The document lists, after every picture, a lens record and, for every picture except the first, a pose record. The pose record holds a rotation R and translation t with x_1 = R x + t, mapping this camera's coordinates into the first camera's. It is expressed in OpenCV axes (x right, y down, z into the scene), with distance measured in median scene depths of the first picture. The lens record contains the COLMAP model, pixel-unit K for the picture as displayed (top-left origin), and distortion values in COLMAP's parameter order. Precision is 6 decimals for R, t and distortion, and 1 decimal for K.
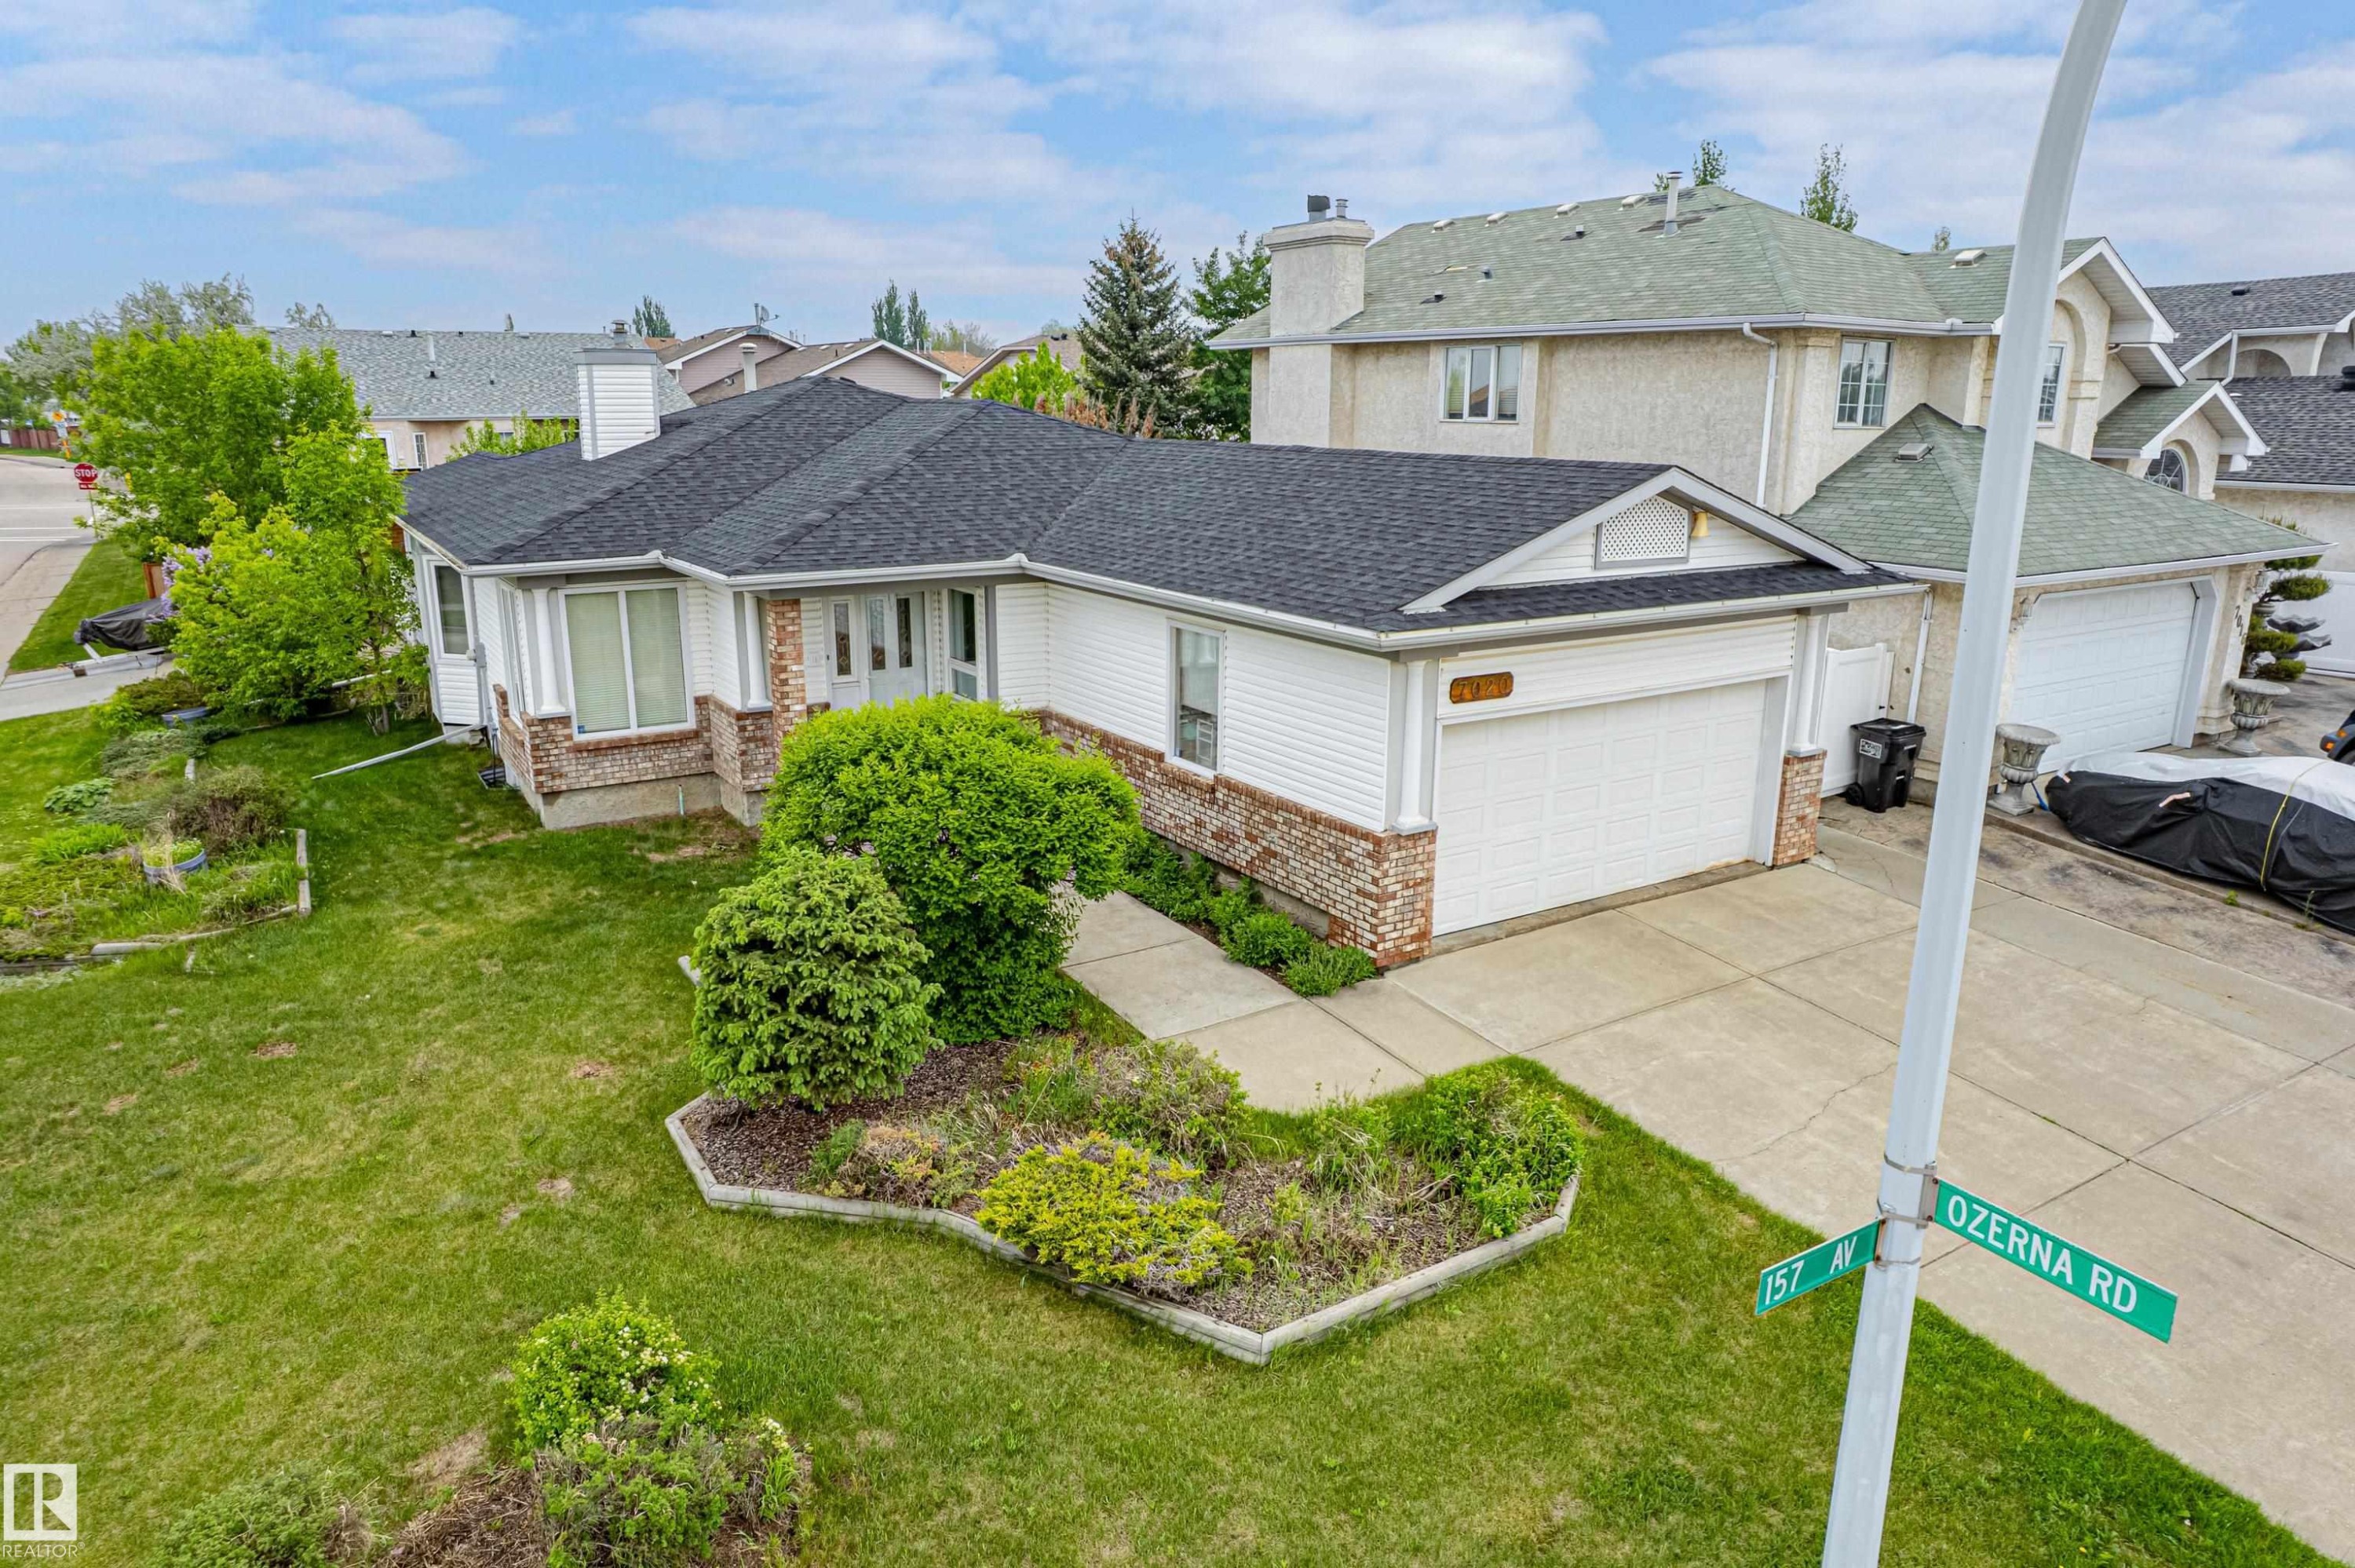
lens RADIAL K [[1483.1, 0, 1172.5], [0, 1483.1, 793.6], [0, 0, 1]] dist [-0.002809, -0.000447]
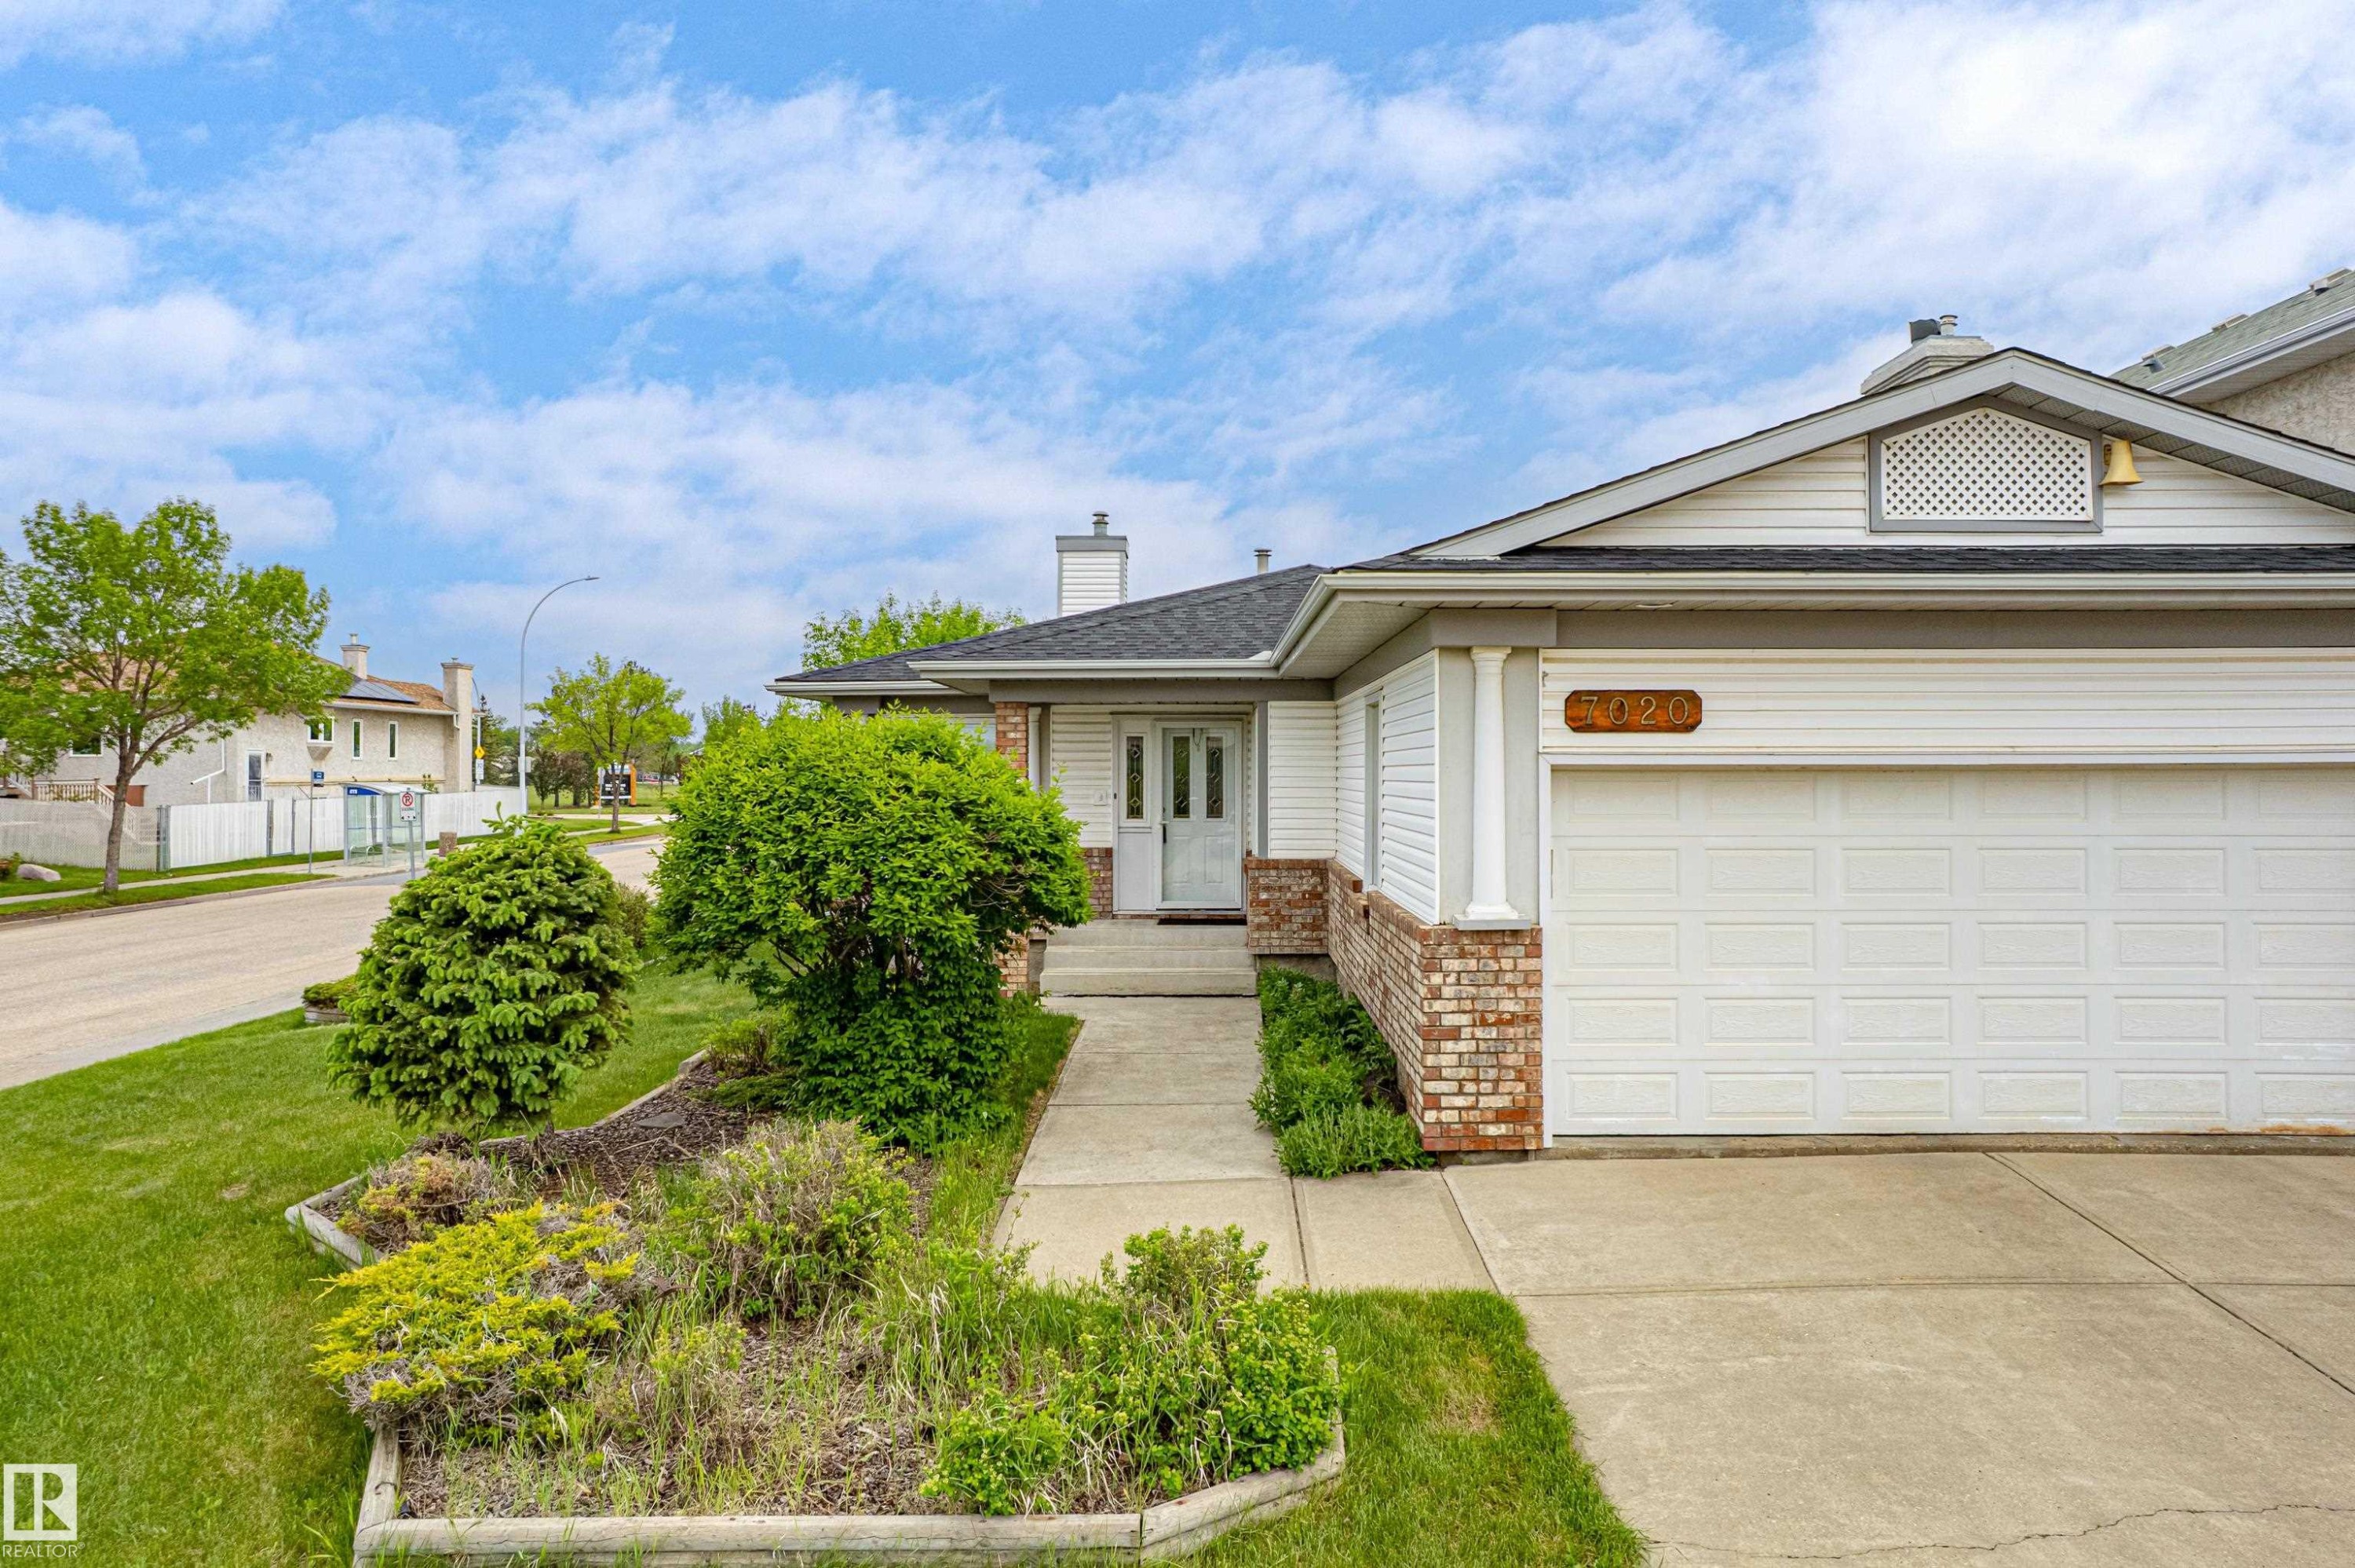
lens RADIAL K [[1519.9, 0, 1186.7], [0, 1519.9, 764.7], [0, 0, 1]] dist [0.004545, 0.001301]
pose [[0.847734, -0.004527, -0.530402, 0.387328], [-0.132367, 0.966521, -0.219809, 0.113867], [0.513640, 0.256548, 0.818754, 0.393256]]
